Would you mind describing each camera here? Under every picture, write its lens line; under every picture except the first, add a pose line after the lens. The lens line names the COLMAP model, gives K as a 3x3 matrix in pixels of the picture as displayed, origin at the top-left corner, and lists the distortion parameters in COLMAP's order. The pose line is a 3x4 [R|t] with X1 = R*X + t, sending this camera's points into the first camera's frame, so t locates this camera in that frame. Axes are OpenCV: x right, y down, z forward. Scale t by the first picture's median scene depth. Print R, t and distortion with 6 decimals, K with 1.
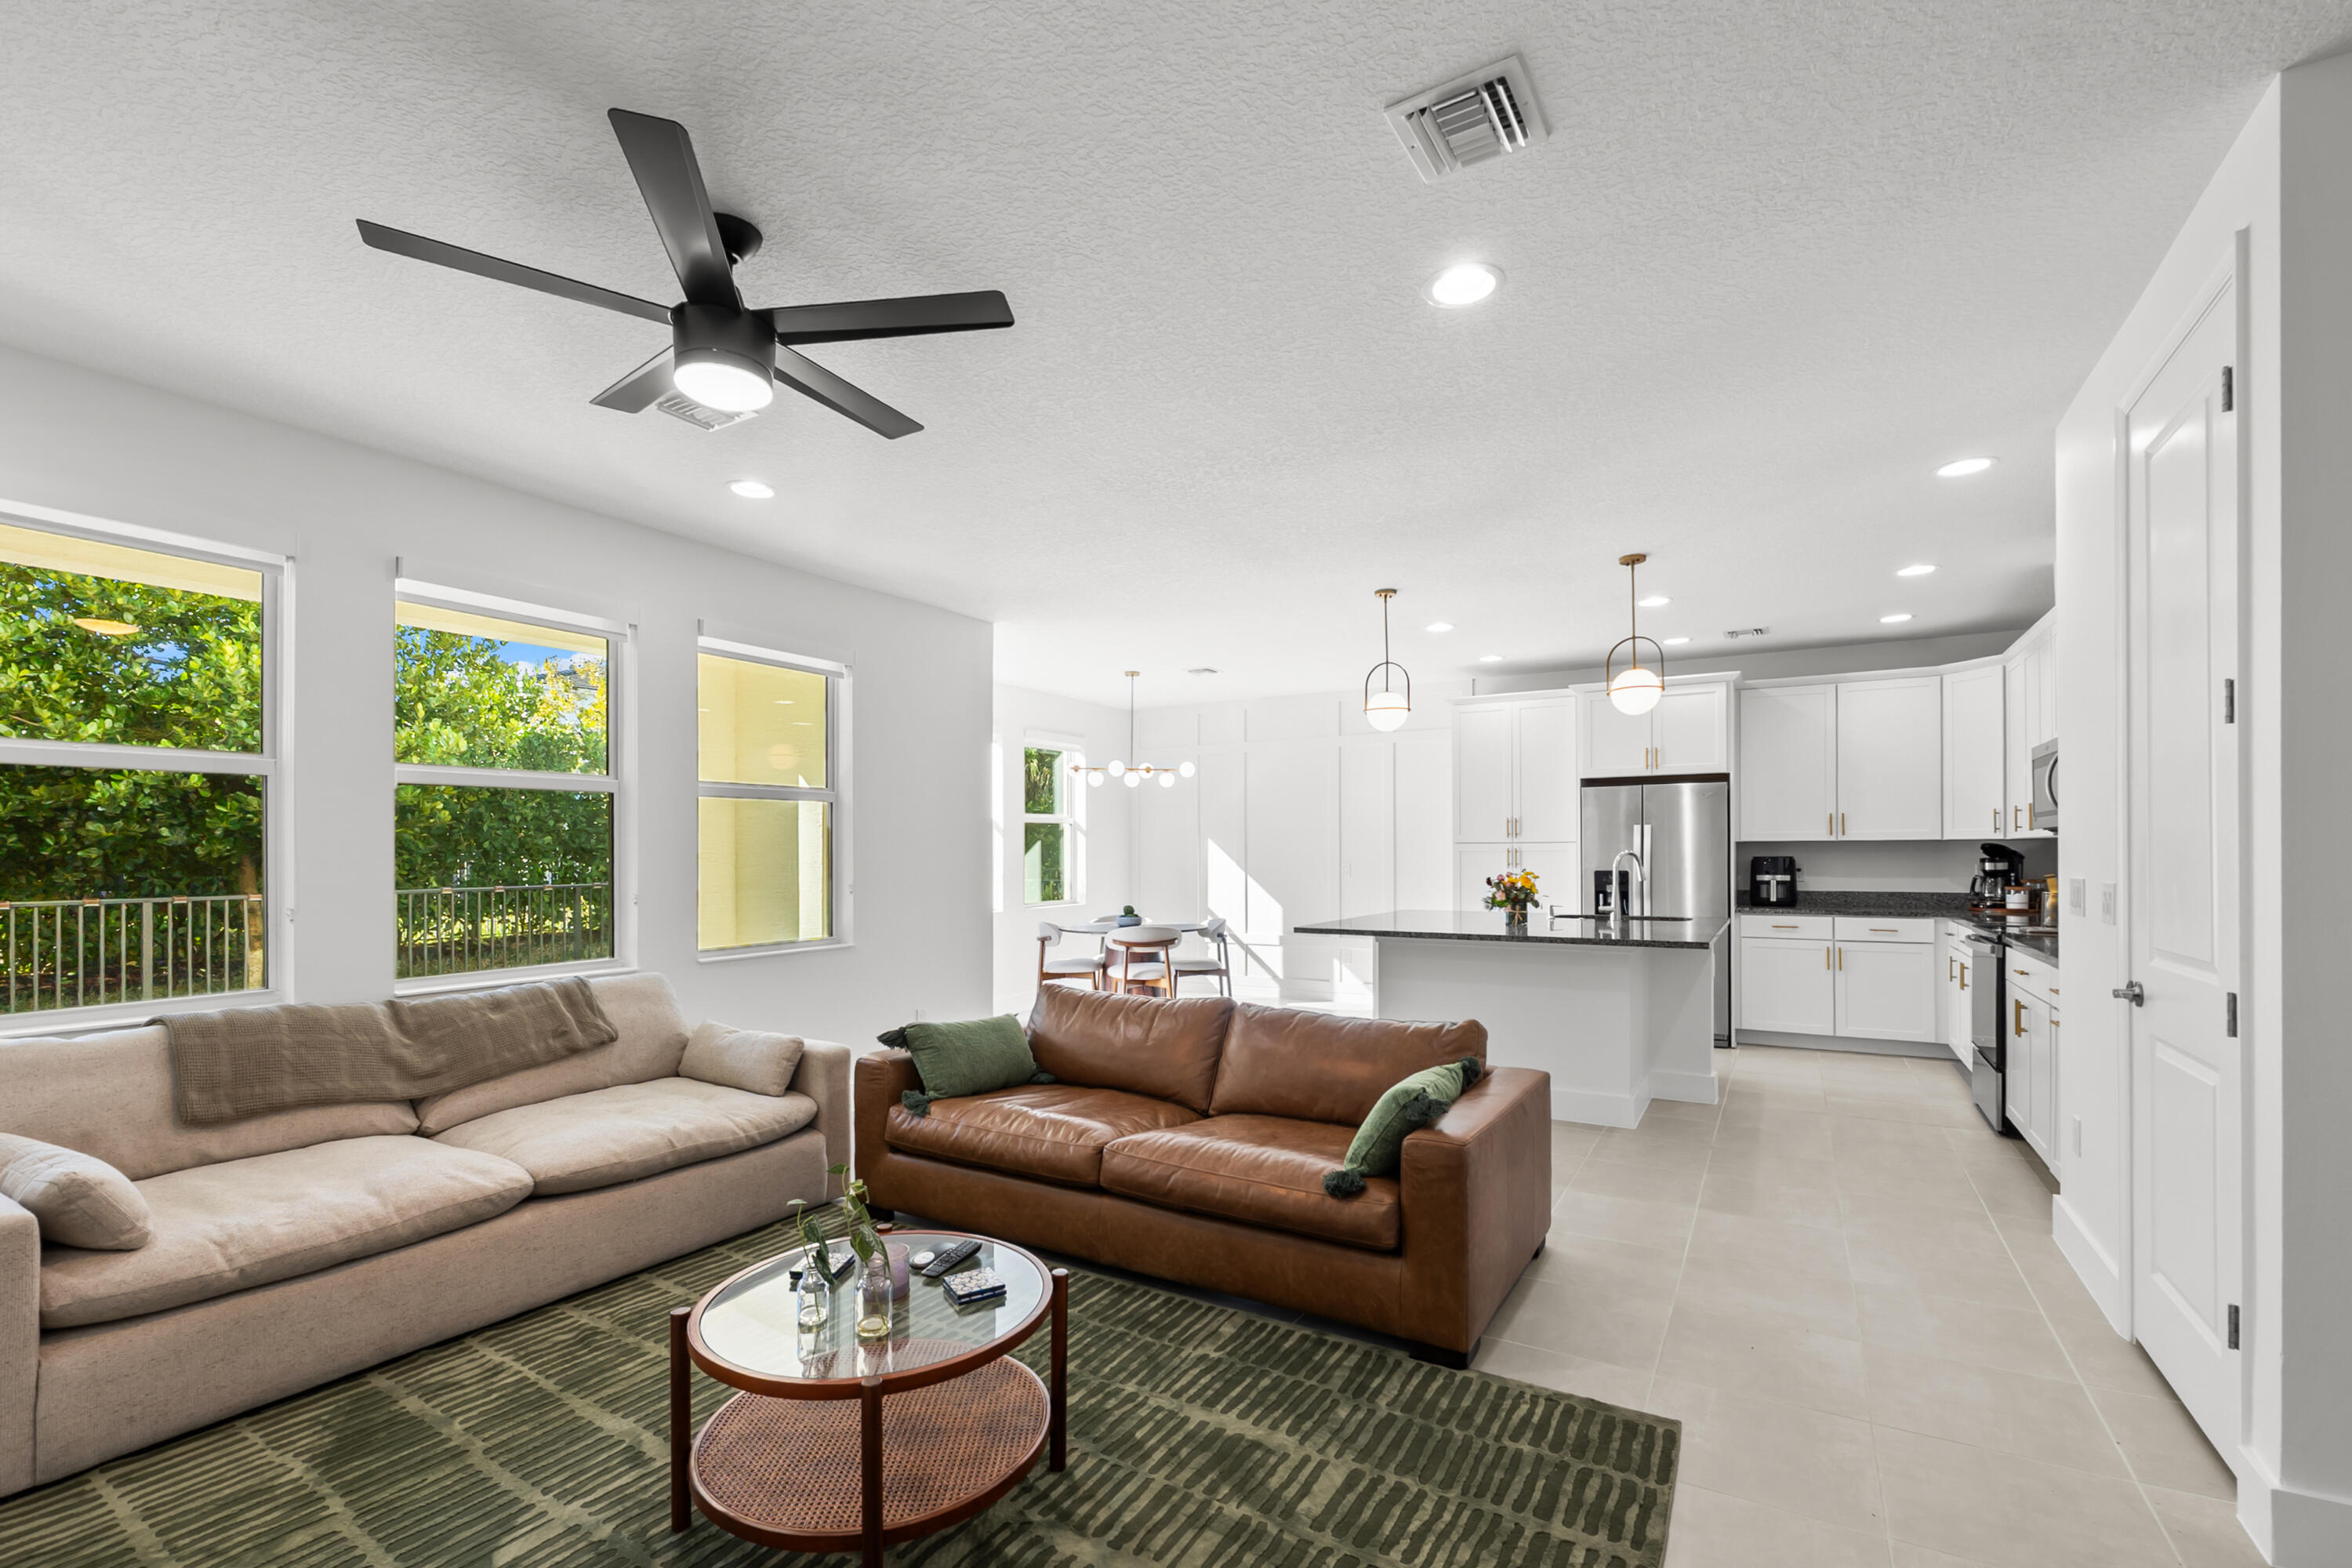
lens RADIAL K [[1015.1, 0, 1165.0], [0, 1015.1, 848.9], [0, 0, 1]] dist [-0.002689, -0.000575]
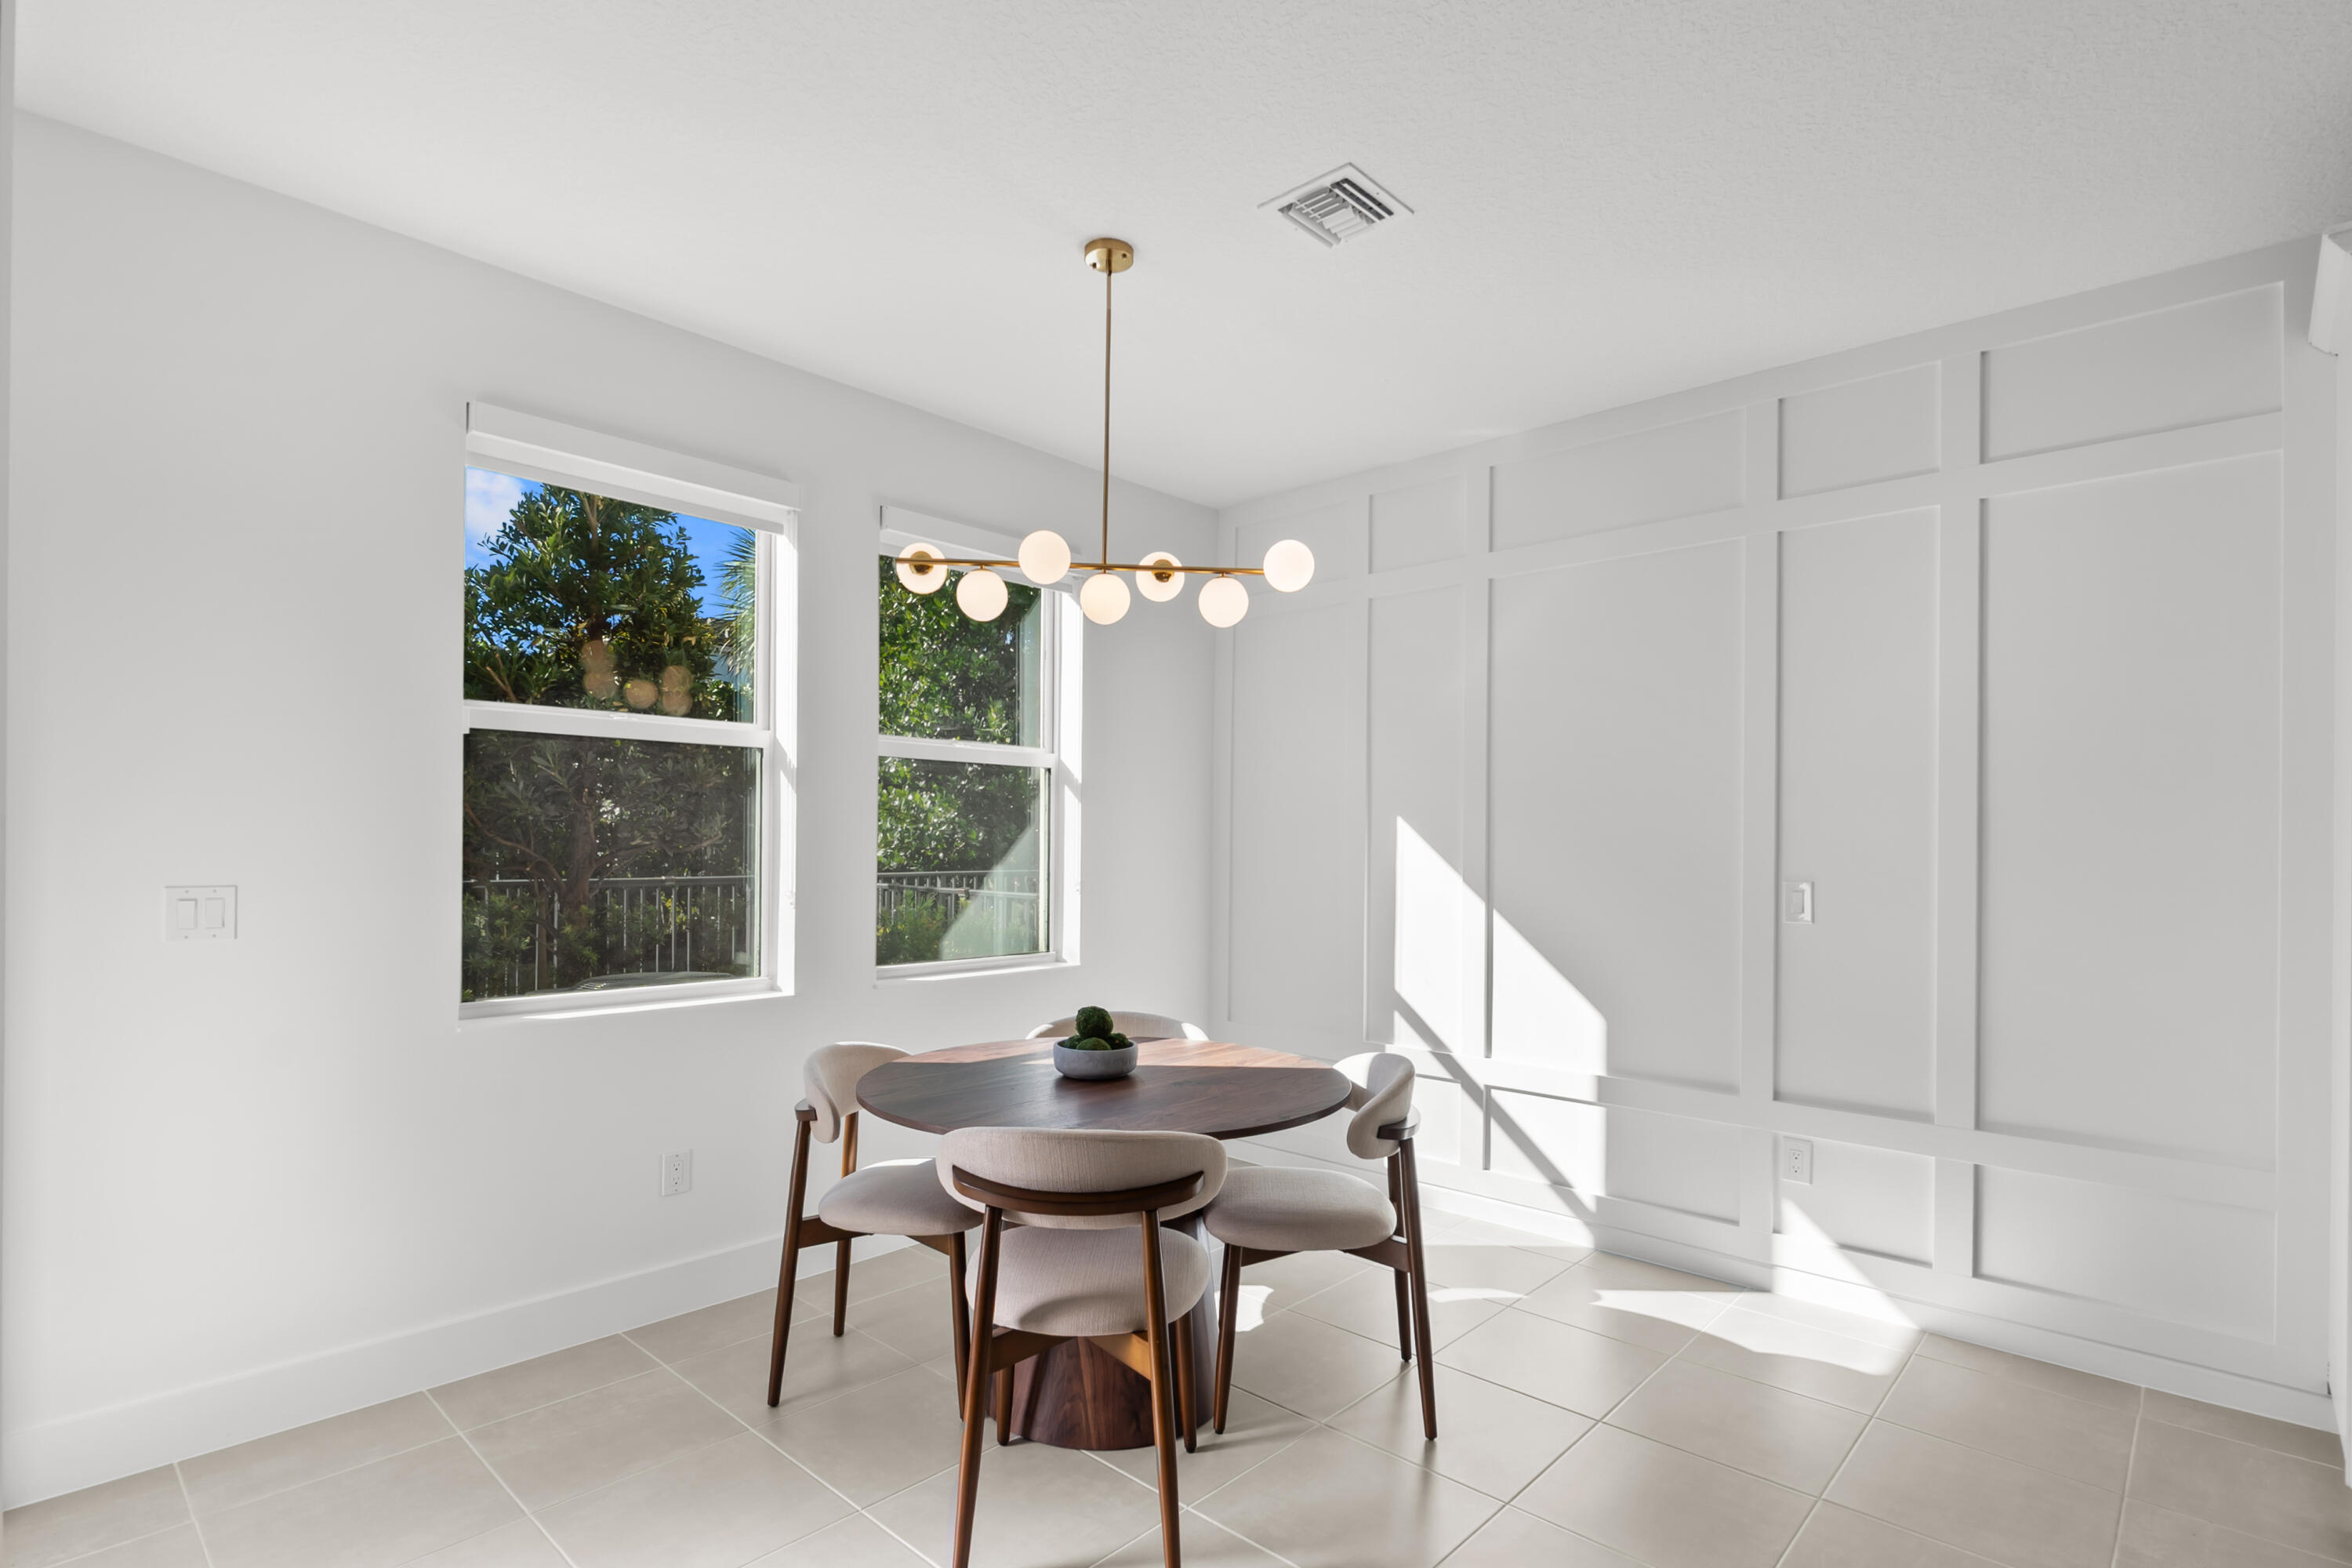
lens RADIAL K [[1152.1, 0, 1190.4], [0, 1152.1, 817.8], [0, 0, 1]] dist [-0.002415, -0.000216]
pose [[0.981512, 0.008519, -0.191209, 0.073439], [-0.012133, 0.999769, -0.017737, 0.004182], [0.191014, 0.019729, 0.981389, 0.821229]]
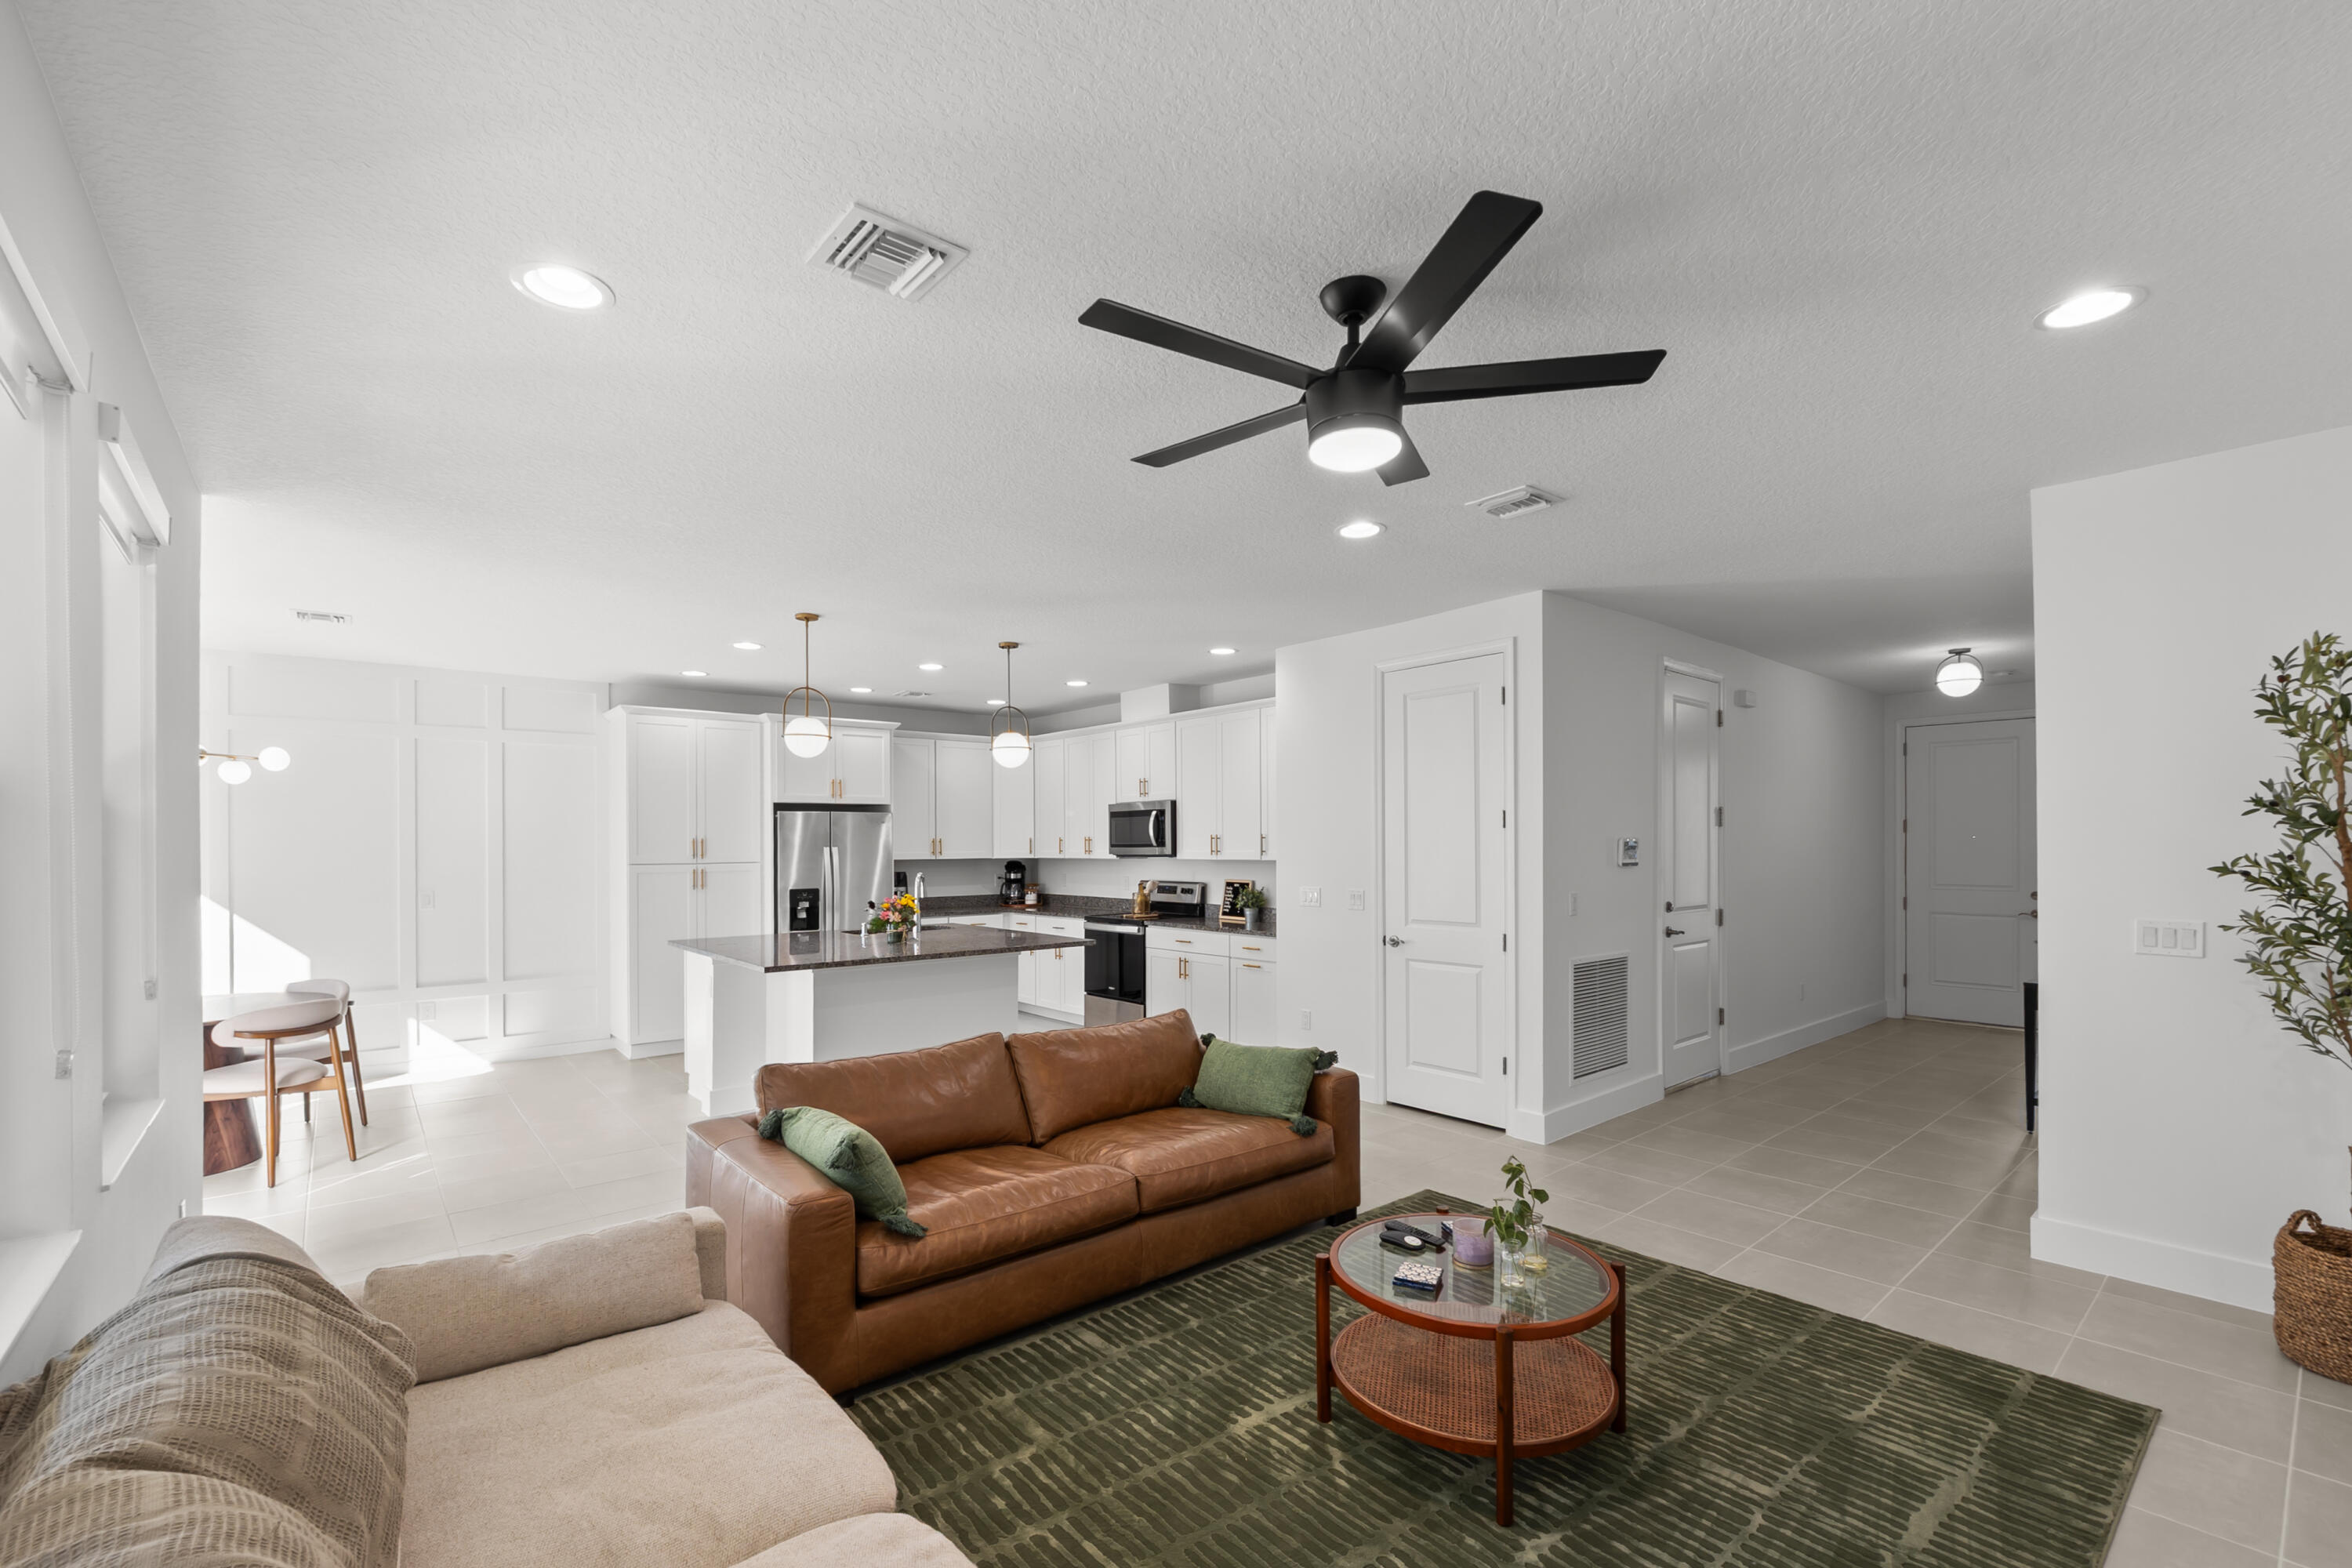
lens RADIAL K [[1015.1, 0, 1165.0], [0, 1015.1, 848.9], [0, 0, 1]] dist [-0.002689, -0.000575]
pose [[0.325669, -0.002625, 0.945480, -0.509430], [0.003774, 0.999992, 0.001476, -0.023452], [-0.945476, 0.003088, 0.325676, 0.304075]]
